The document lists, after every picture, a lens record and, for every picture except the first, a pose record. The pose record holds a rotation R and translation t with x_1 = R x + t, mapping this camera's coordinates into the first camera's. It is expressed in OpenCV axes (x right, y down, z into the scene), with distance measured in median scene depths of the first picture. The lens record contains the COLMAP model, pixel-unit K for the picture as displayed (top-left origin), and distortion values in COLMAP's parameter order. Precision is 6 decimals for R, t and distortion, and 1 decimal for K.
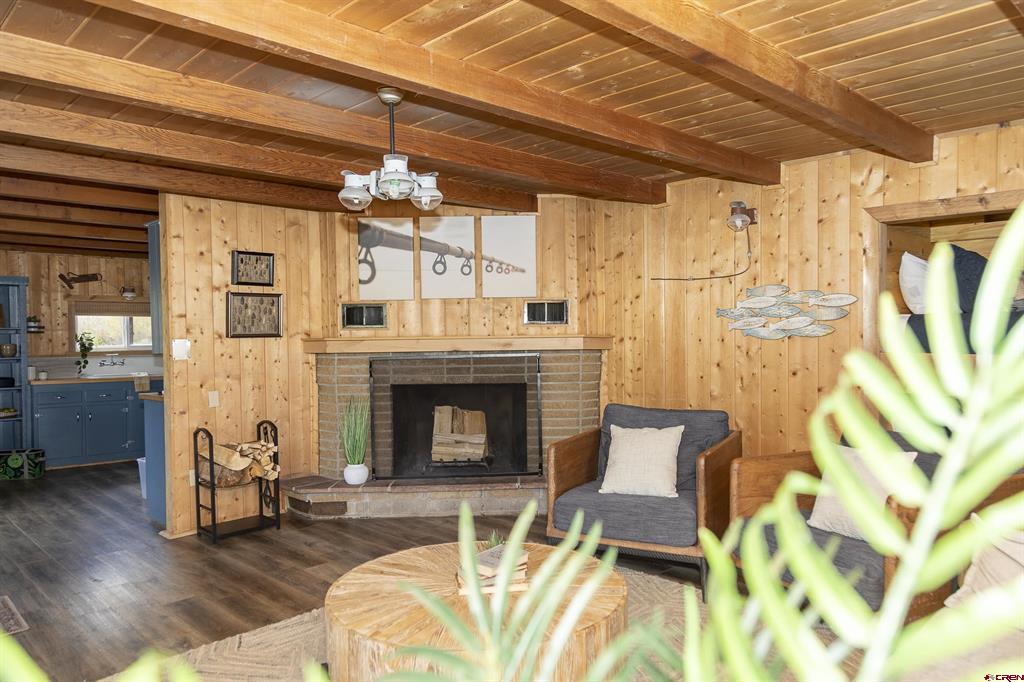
lens RADIAL K [[671.9, 0, 504.4], [0, 671.9, 340.7], [0, 0, 1]] dist [0.012646, 0.009235]
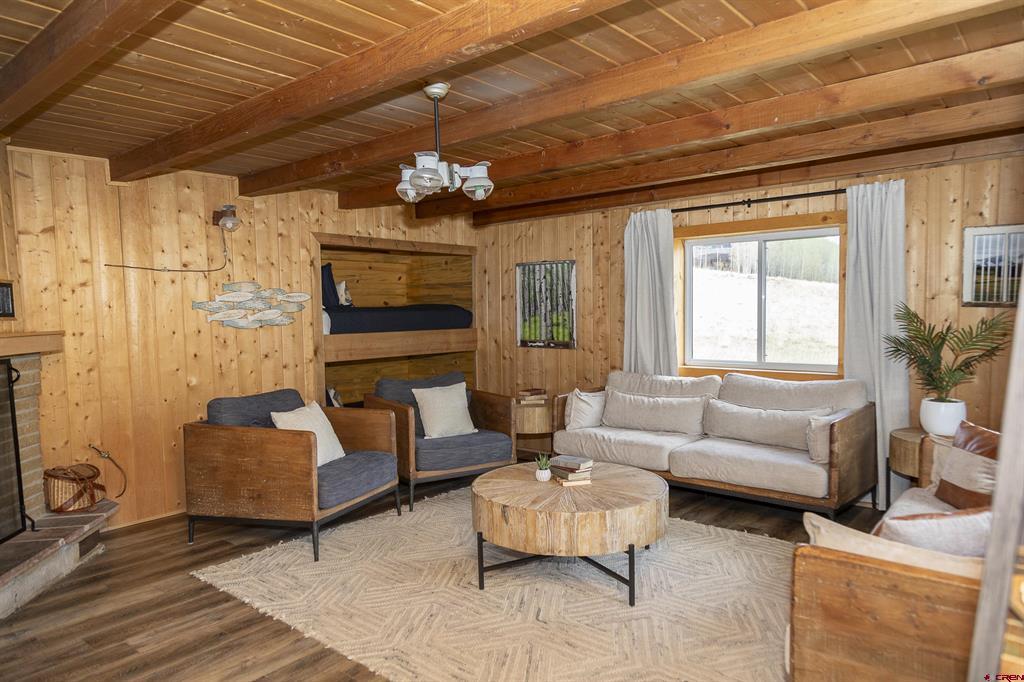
lens RADIAL K [[671.9, 0, 518.8], [0, 671.9, 347.0], [0, 0, 1]] dist [0.012646, 0.009235]
pose [[-0.062488, -0.059229, 0.996287, -0.793222], [0.022089, 0.997911, 0.060711, -0.030831], [-0.997801, 0.025801, -0.061049, 0.594548]]
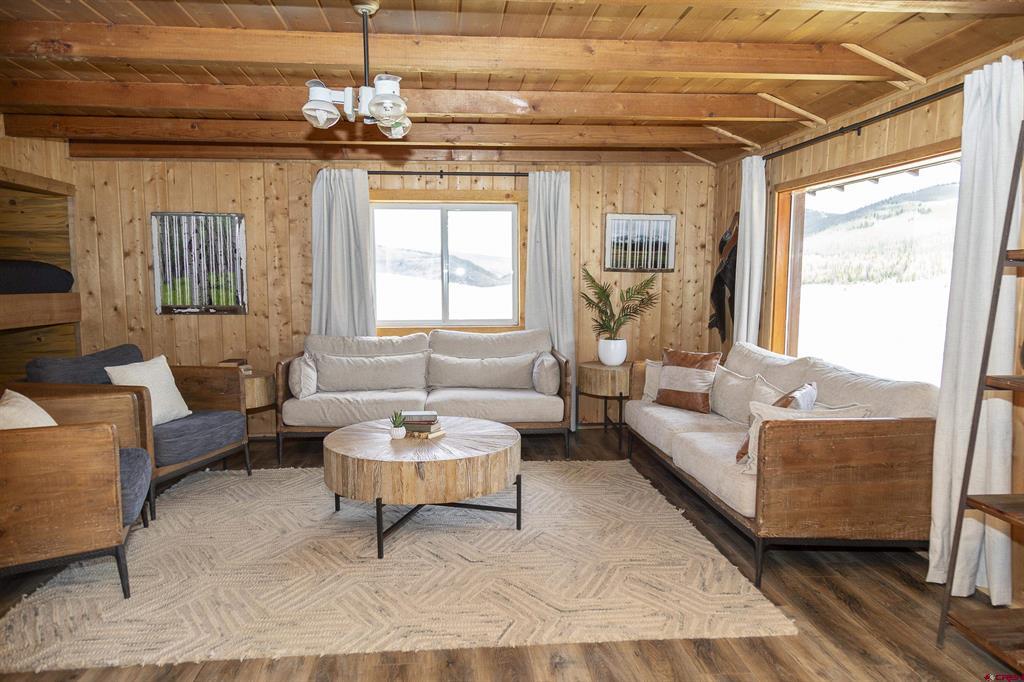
lens RADIAL K [[671.9, 0, 531.6], [0, 671.9, 345.5], [0, 0, 1]] dist [0.012646, 0.009235]
pose [[-0.751774, -0.067758, 0.655931, -0.631327], [0.004296, 0.994182, 0.107624, -0.013694], [-0.659407, 0.083727, -0.747109, 0.984910]]
